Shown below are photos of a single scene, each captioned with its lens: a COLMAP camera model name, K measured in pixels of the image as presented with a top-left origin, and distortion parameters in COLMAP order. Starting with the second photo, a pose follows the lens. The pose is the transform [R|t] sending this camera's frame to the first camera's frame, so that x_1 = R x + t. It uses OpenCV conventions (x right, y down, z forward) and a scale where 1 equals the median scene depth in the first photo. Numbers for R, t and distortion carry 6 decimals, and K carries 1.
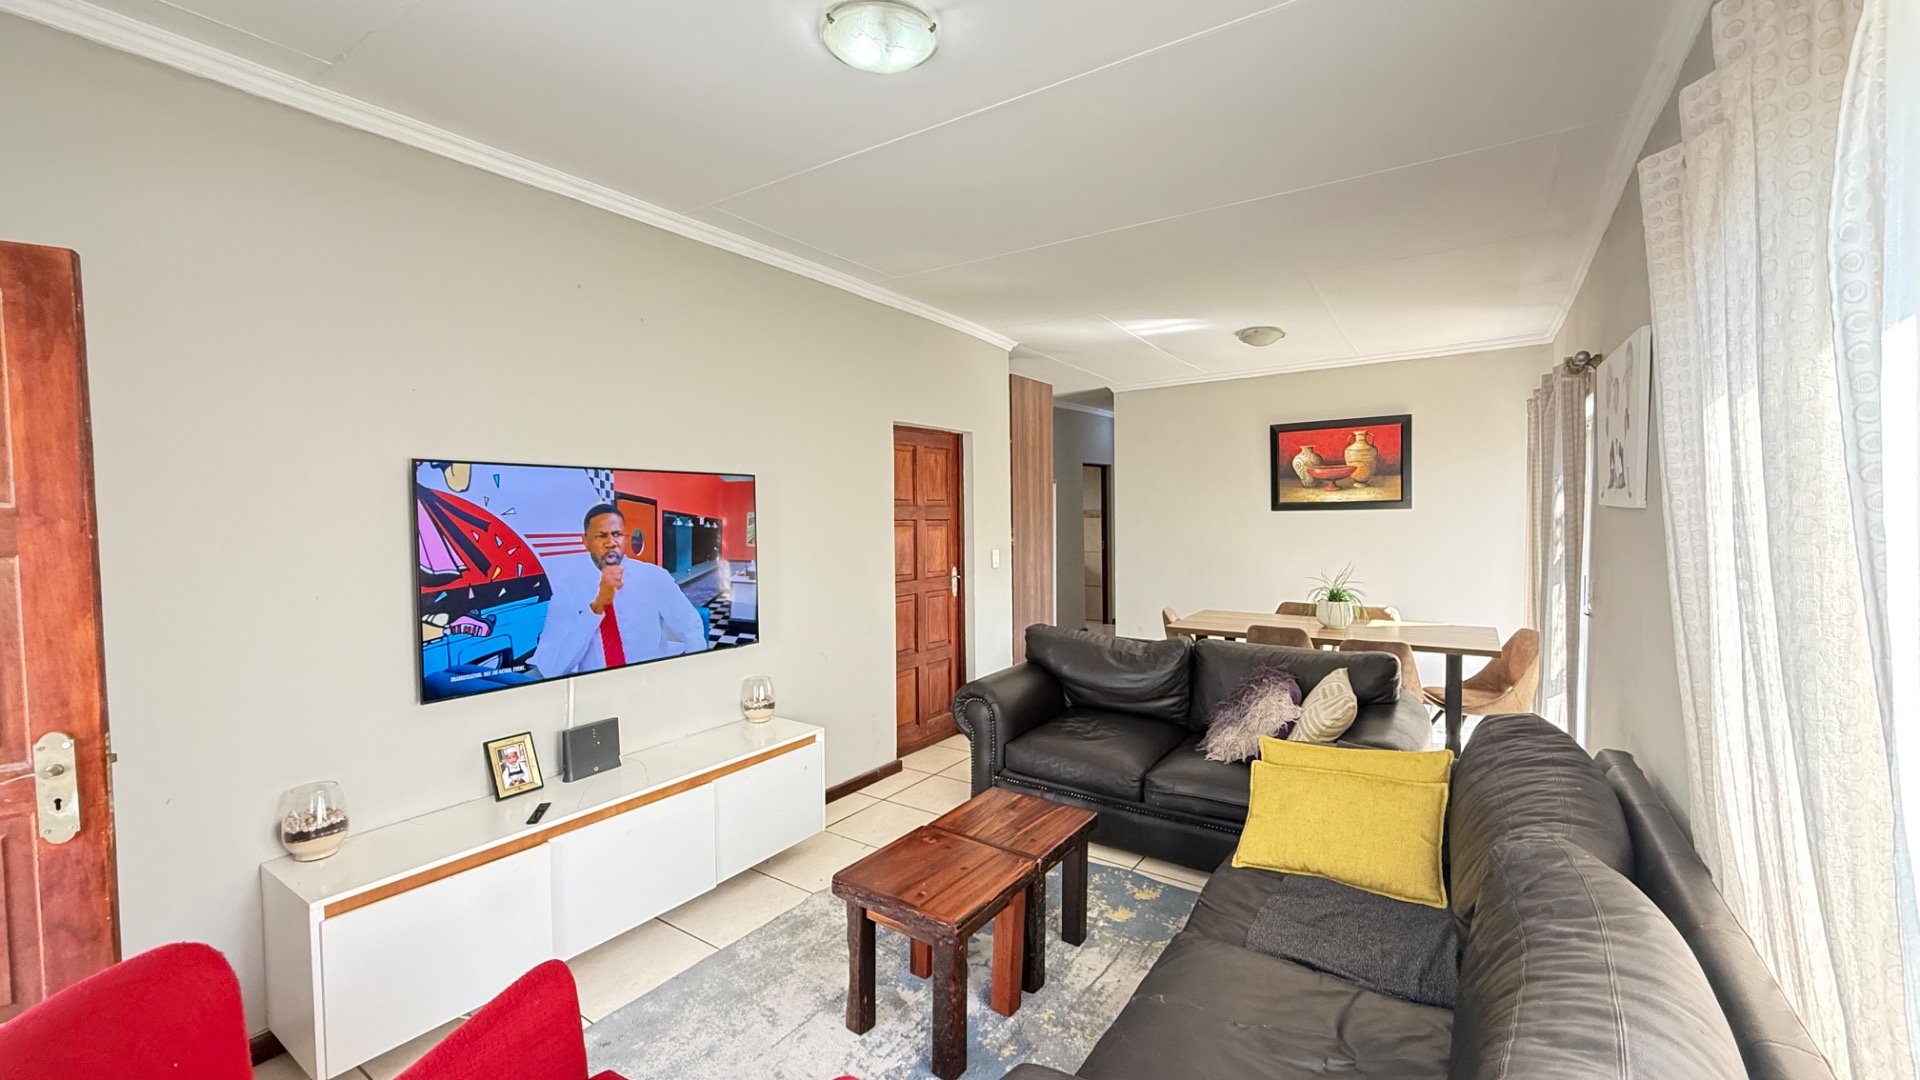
lens RADIAL K [[761.0, 0, 955.7], [0, 761.0, 539.1], [0, 0, 1]] dist [-0.000013, 0.000138]
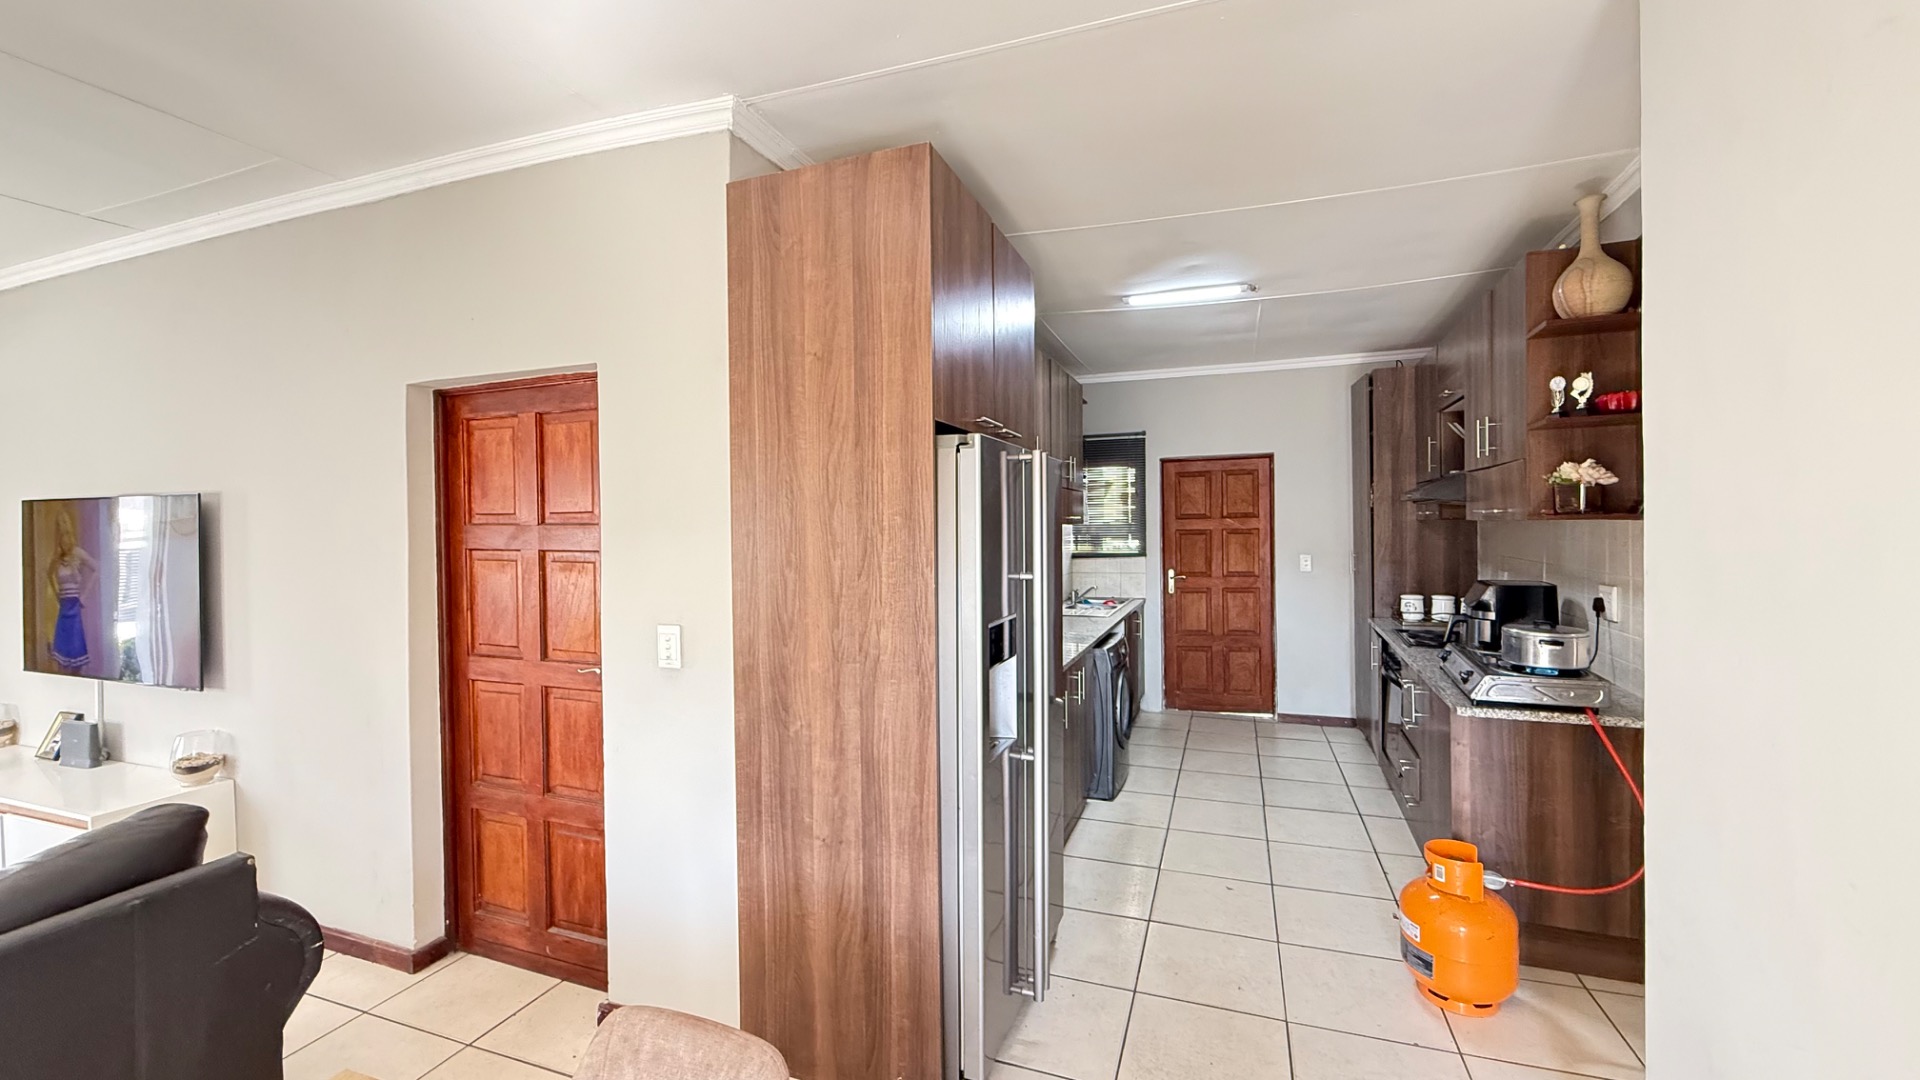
lens RADIAL K [[761.0, 0, 955.7], [0, 761.0, 539.1], [0, 0, 1]] dist [-0.000013, 0.000138]
pose [[0.250239, 0.028986, -0.967750, 0.450439], [-0.023979, 0.999431, 0.023734, -0.043085], [0.967887, 0.017267, 0.250792, 0.949797]]
